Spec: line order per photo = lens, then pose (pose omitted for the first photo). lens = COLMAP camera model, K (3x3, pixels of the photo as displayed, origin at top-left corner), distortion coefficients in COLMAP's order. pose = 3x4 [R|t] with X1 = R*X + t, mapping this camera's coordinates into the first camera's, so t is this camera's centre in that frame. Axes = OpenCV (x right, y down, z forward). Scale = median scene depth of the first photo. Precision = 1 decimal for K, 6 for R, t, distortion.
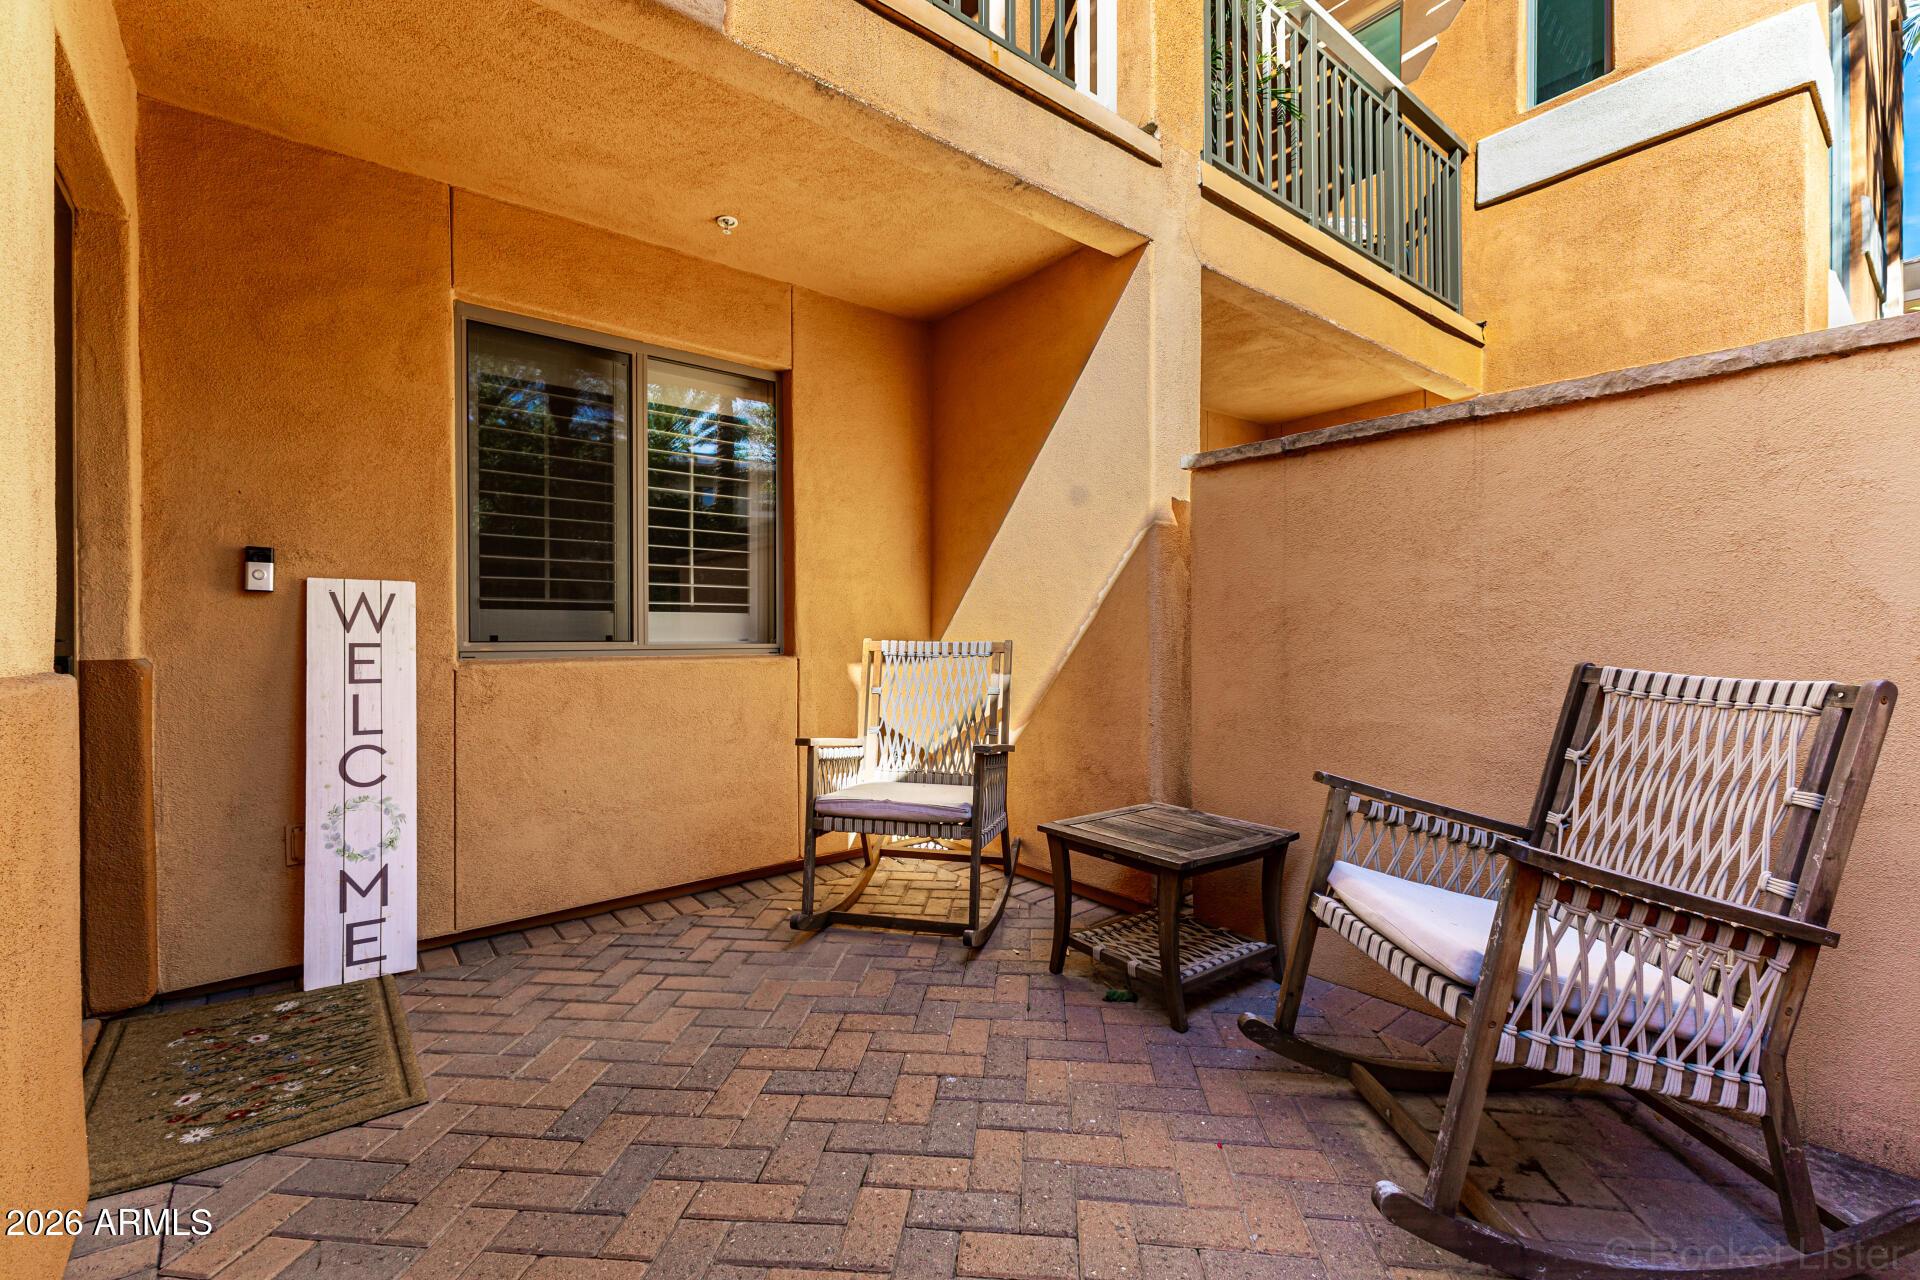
lens RADIAL K [[823.9, 0, 966.7], [0, 823.9, 641.4], [0, 0, 1]] dist [0.004358, 0.000131]
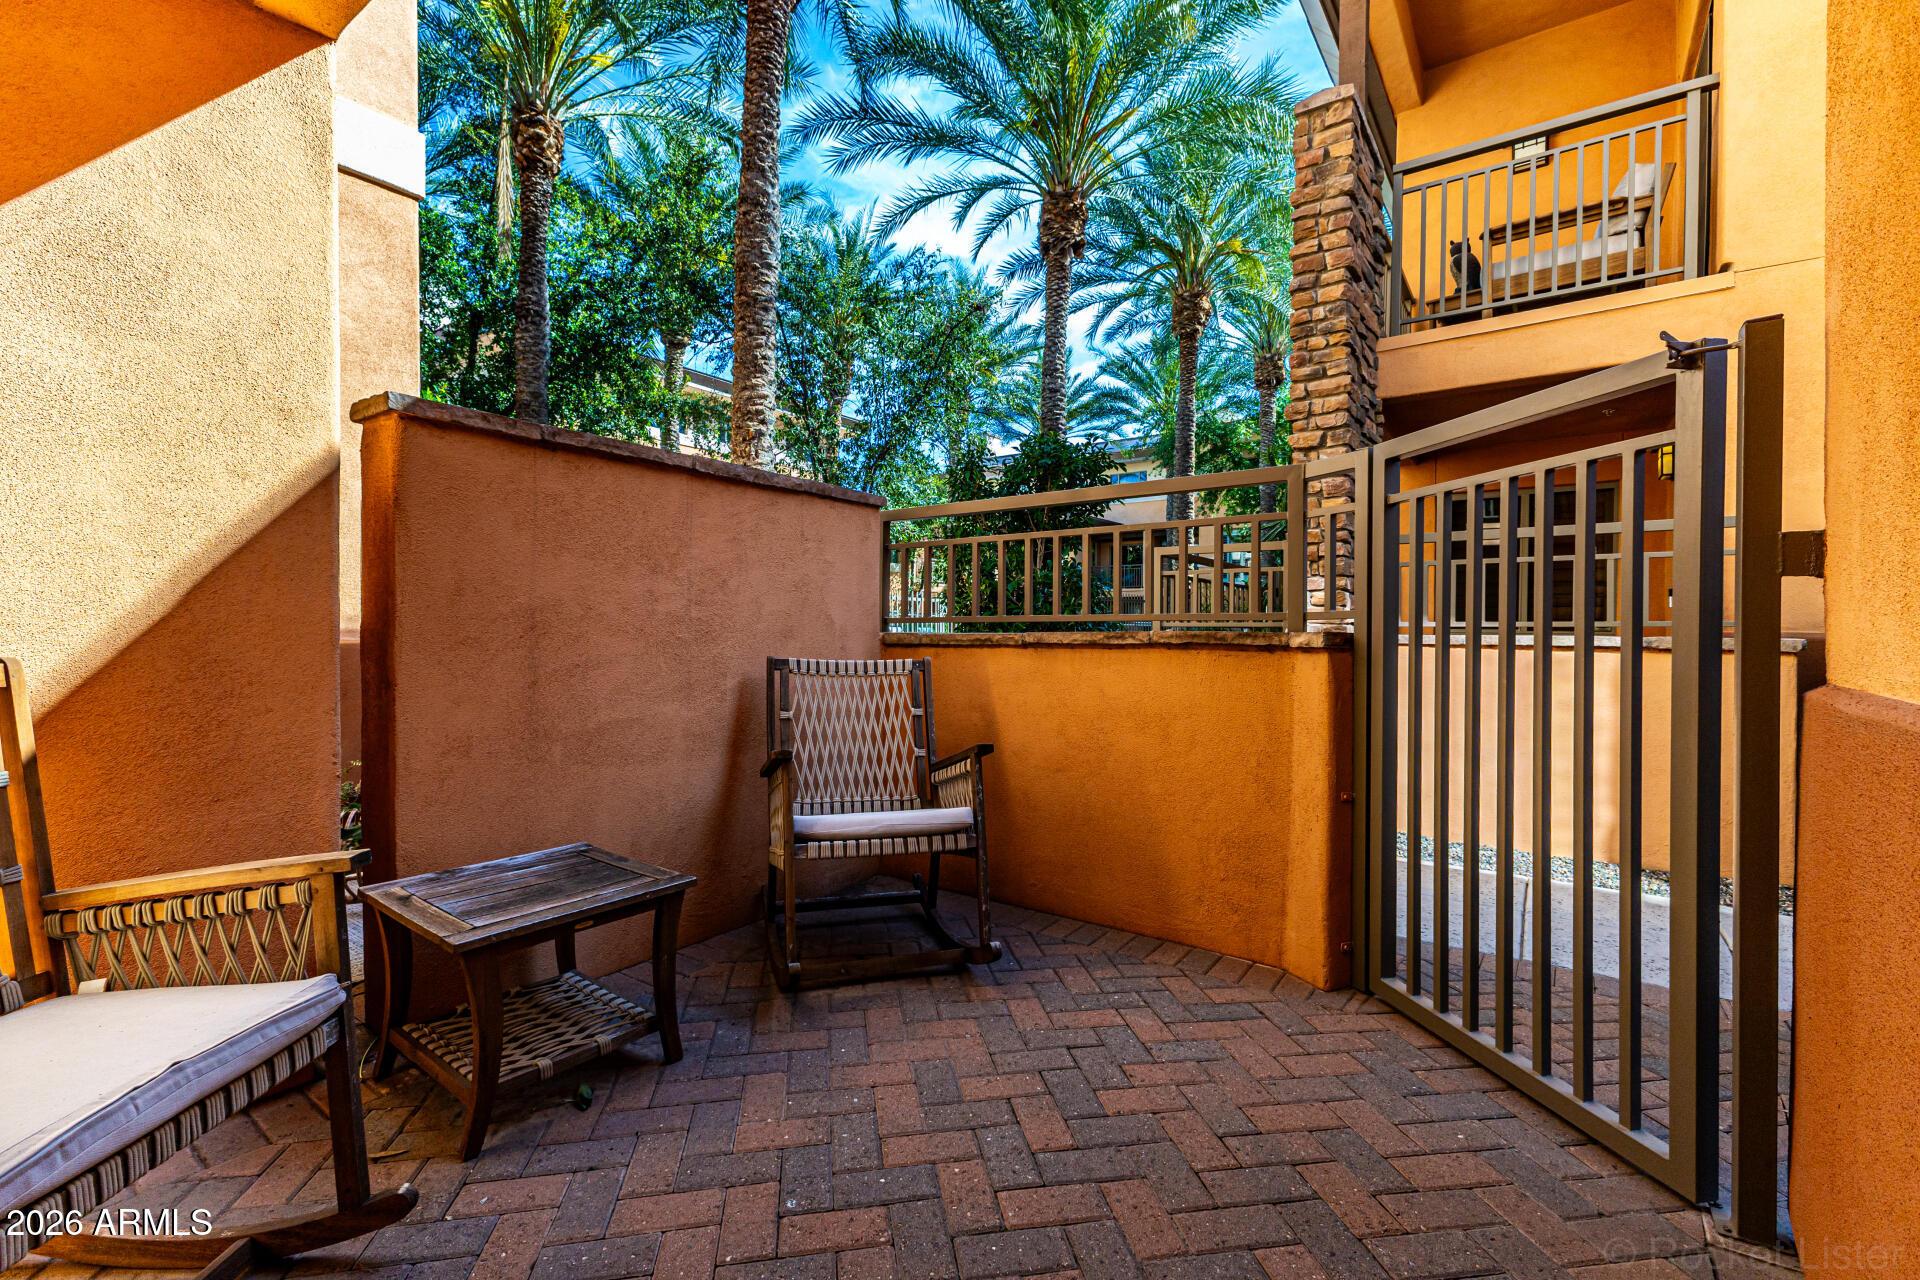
lens RADIAL K [[832.2, 0, 950.4], [0, 832.2, 632.9], [0, 0, 1]] dist [0.004272, -0.000294]
pose [[-0.258409, -0.008752, 0.965996, -0.668506], [0.000542, 0.999957, 0.009204, -0.025161], [-0.966035, 0.002902, -0.258393, 0.843477]]
